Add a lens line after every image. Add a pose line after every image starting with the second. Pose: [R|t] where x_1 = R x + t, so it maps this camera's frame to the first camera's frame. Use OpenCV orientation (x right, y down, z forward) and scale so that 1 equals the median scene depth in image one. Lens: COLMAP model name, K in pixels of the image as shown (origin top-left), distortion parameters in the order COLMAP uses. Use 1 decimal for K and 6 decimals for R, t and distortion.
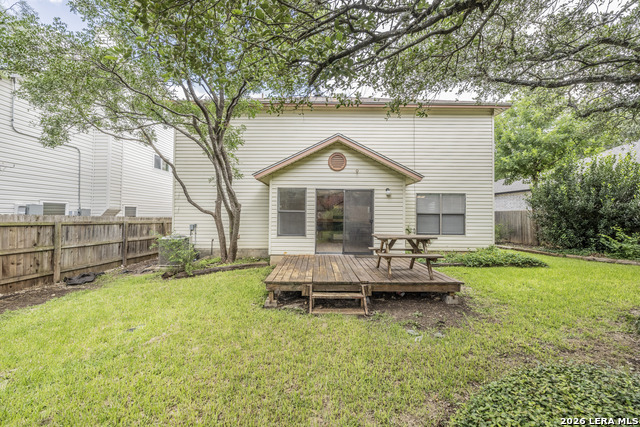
lens RADIAL K [[254.0, 0, 317.4], [0, 254.0, 211.8], [0, 0, 1]] dist [-0.000286, 0.000005]
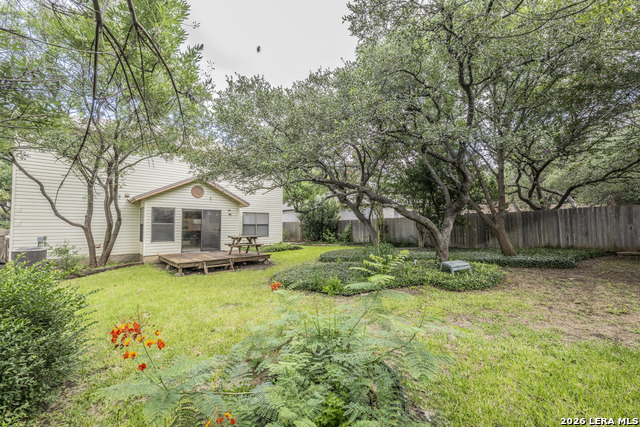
lens RADIAL K [[254.0, 0, 317.4], [0, 254.0, 211.8], [0, 0, 1]] dist [-0.000286, 0.000005]
pose [[0.735388, 0.025213, 0.677177, -0.416127], [-0.001260, 0.999357, -0.035841, -0.018628], [-0.677645, 0.025504, 0.734946, -0.601324]]
